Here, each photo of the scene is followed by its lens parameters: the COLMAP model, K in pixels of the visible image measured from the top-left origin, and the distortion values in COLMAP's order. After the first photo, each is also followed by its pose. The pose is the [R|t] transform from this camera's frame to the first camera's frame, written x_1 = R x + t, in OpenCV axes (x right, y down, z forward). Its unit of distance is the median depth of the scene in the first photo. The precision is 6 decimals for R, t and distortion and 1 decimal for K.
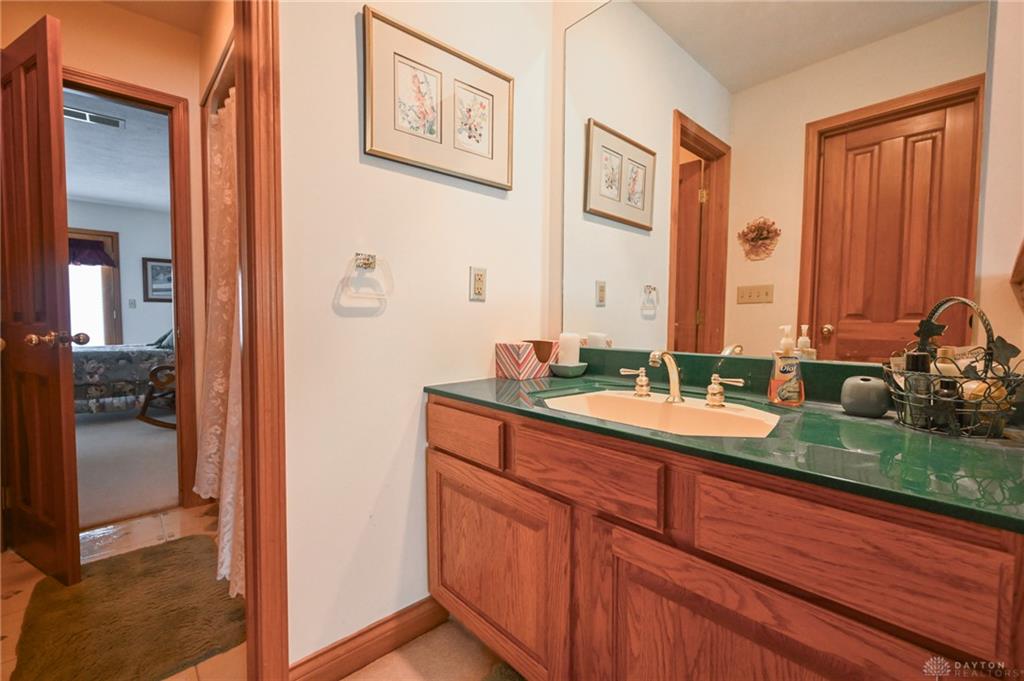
lens RADIAL K [[435.9, 0, 512.0], [0, 435.9, 340.5], [0, 0, 1]] dist [-0.001915, -0.000393]
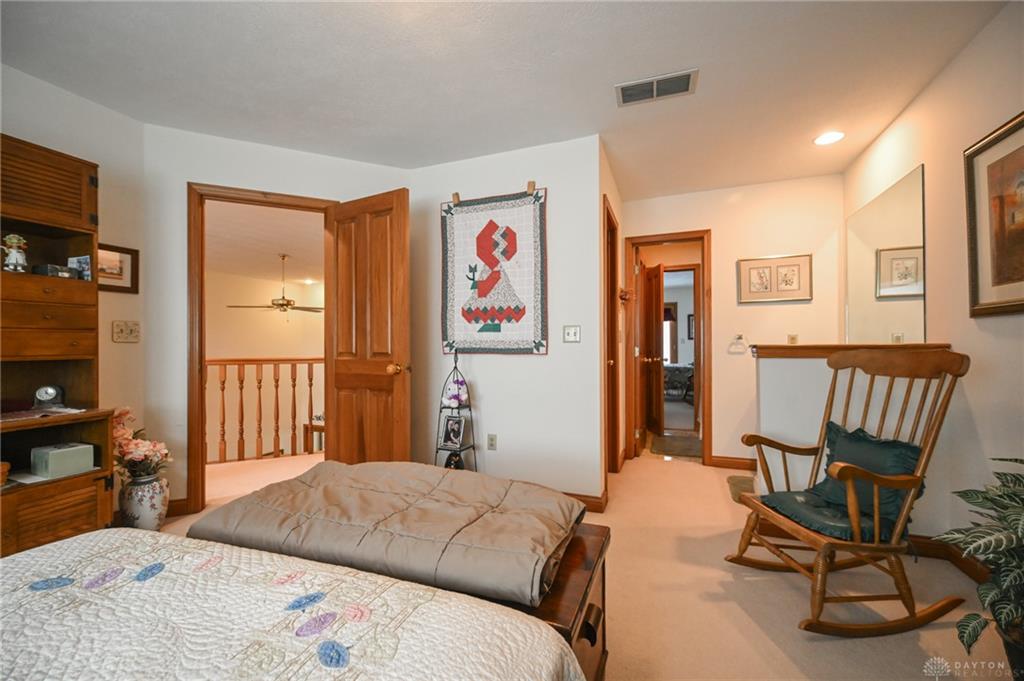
lens RADIAL K [[435.9, 0, 512.0], [0, 435.9, 340.5], [0, 0, 1]] dist [-0.001915, -0.000393]
pose [[0.458039, -0.015688, -0.888794, 1.108562], [-0.037484, 0.998614, -0.036944, 0.013036], [0.888142, 0.050238, 0.456816, -1.225340]]
